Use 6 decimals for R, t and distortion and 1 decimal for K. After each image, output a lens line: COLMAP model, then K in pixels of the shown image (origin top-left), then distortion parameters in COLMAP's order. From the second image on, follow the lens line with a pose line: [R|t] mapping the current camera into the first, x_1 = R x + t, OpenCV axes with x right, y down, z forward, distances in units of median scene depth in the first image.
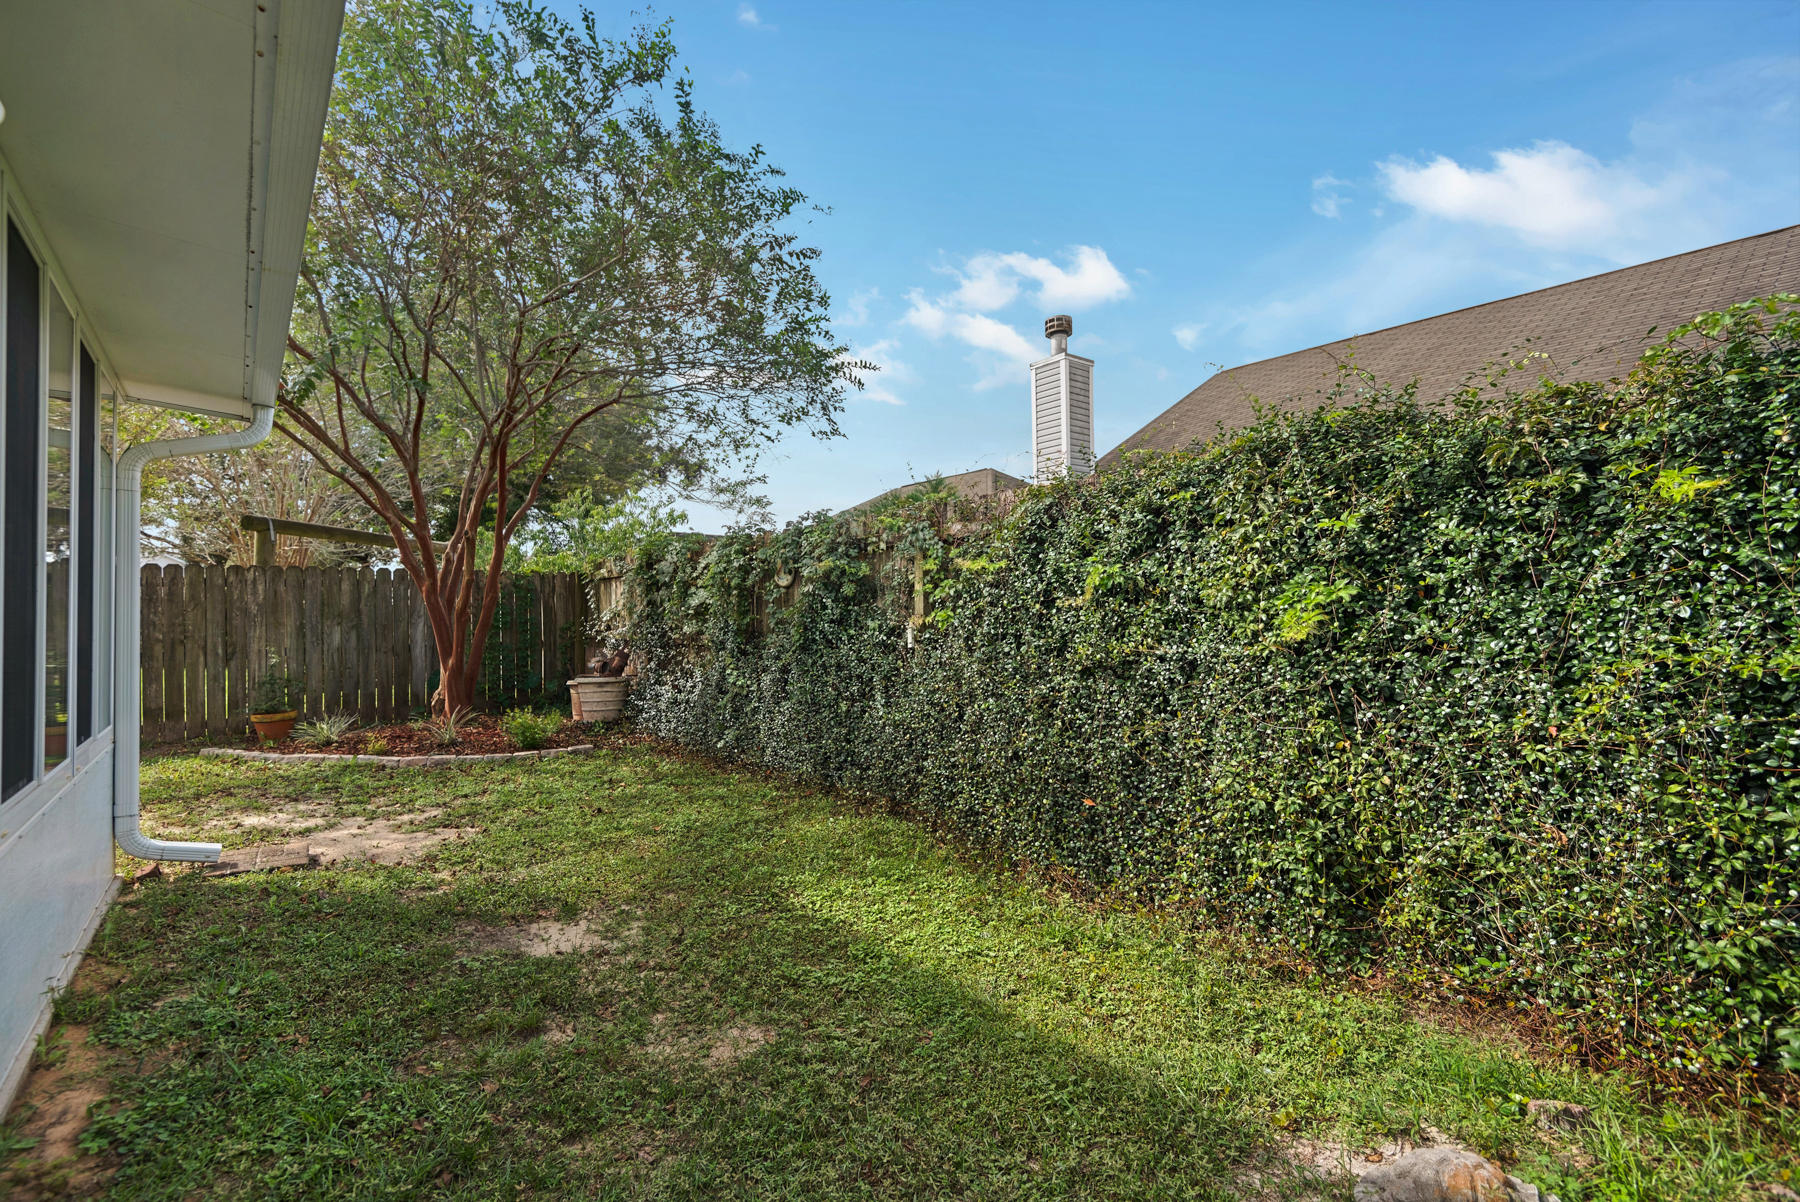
lens RADIAL K [[814.3, 0, 902.7], [0, 814.3, 625.9], [0, 0, 1]] dist [0.003193, -0.000627]
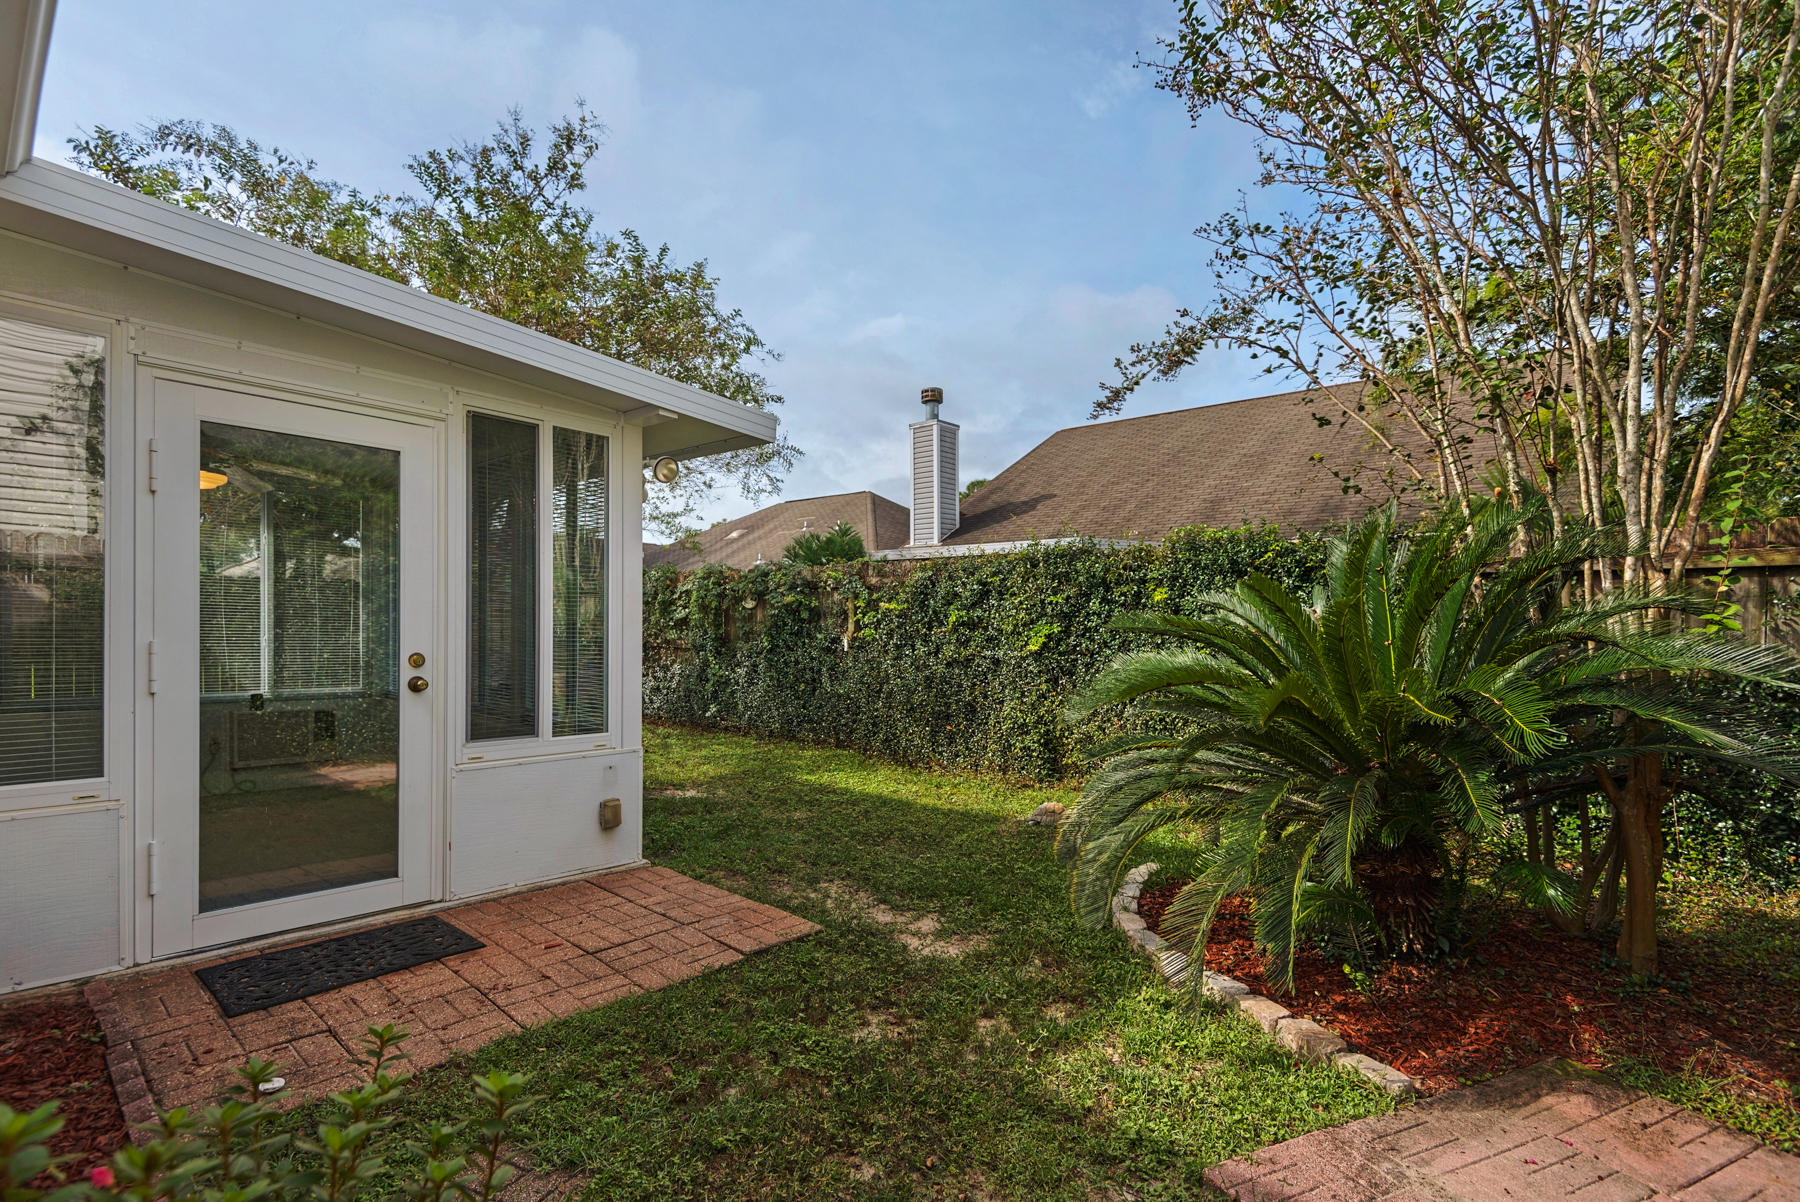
lens RADIAL K [[814.3, 0, 909.2], [0, 814.3, 611.9], [0, 0, 1]] dist [0.003193, -0.000627]
pose [[0.985209, 0.021917, 0.169951, -0.155920], [-0.017652, 0.999491, -0.026566, -0.012144], [-0.170447, 0.023173, 0.985094, -0.701451]]
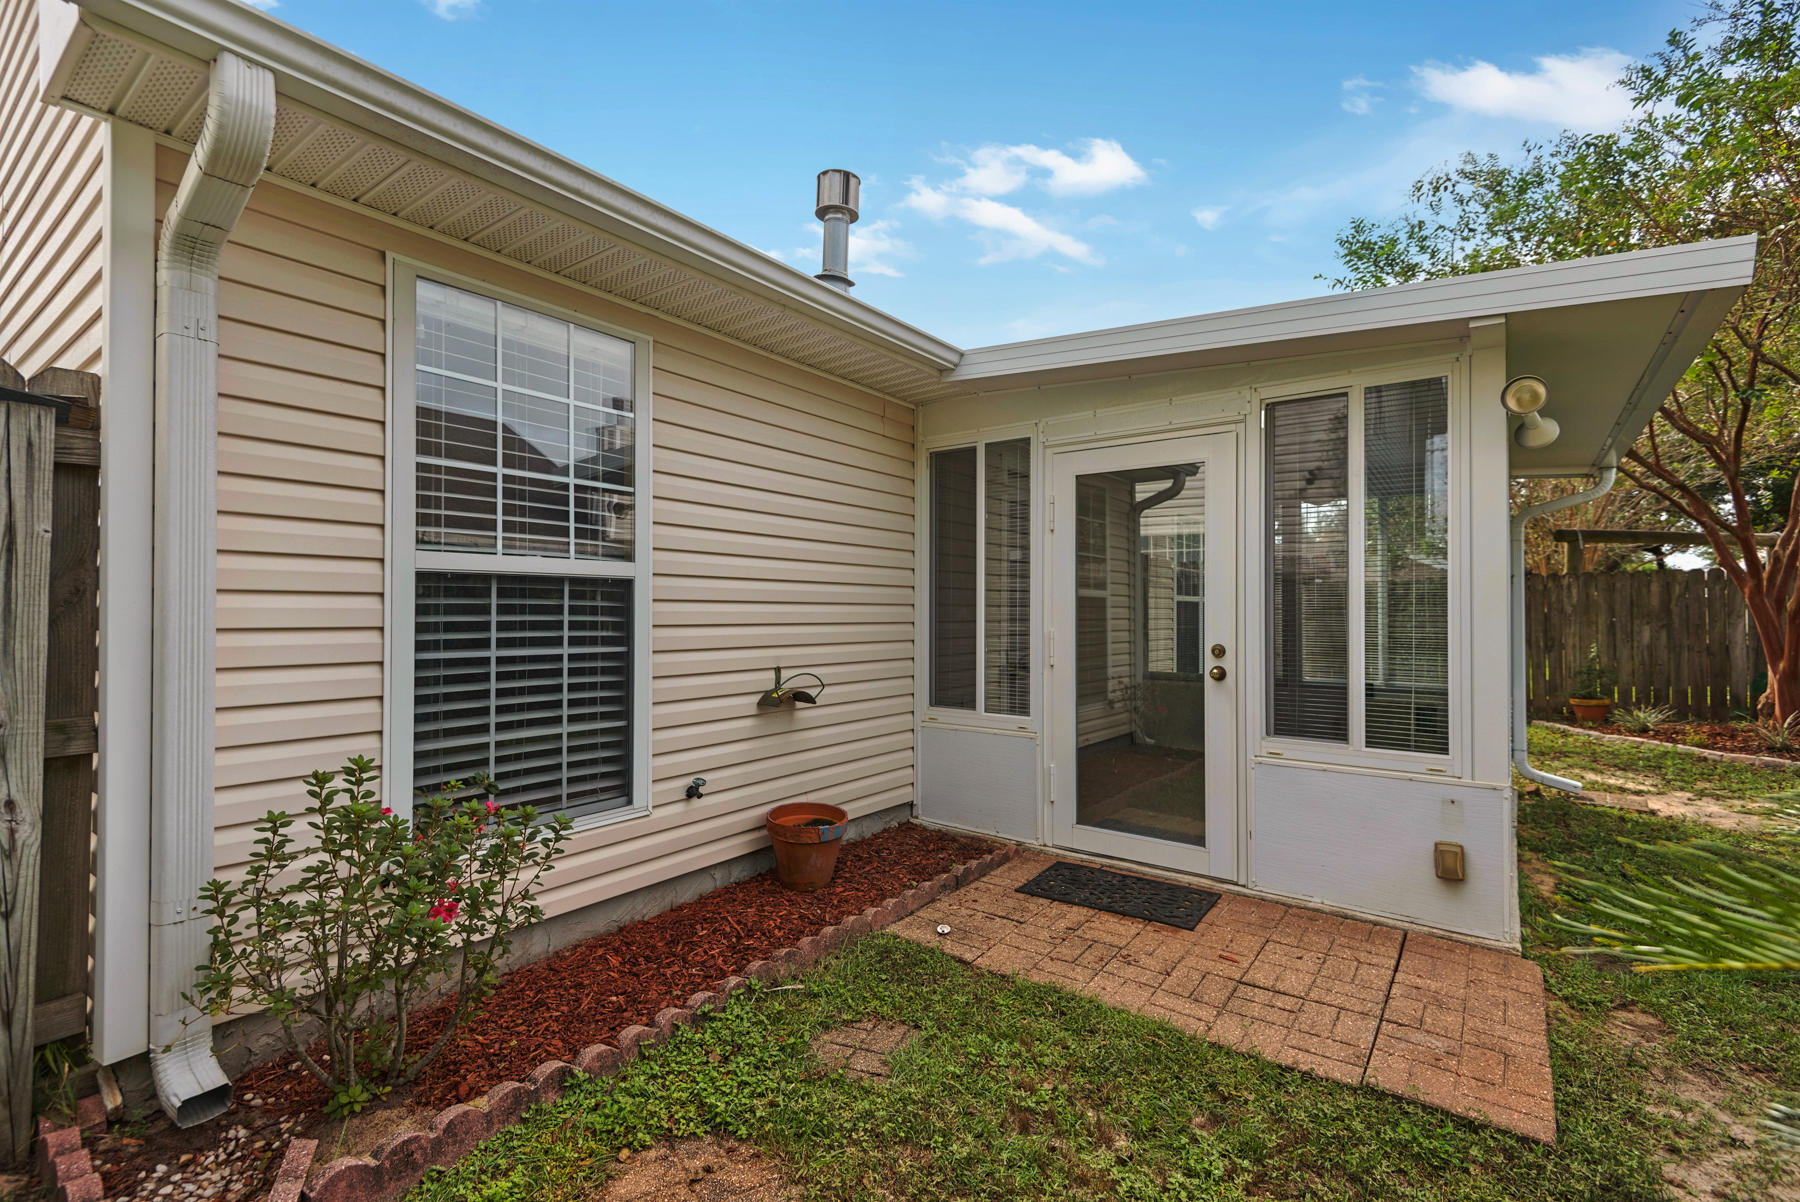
lens RADIAL K [[814.3, 0, 915.7], [0, 814.3, 597.4], [0, 0, 1]] dist [0.003193, -0.000627]
pose [[0.251495, -0.015667, -0.967732, 0.208174], [-0.008721, 0.999792, -0.018453, -0.015253], [0.967819, 0.013081, 0.251306, -0.397886]]
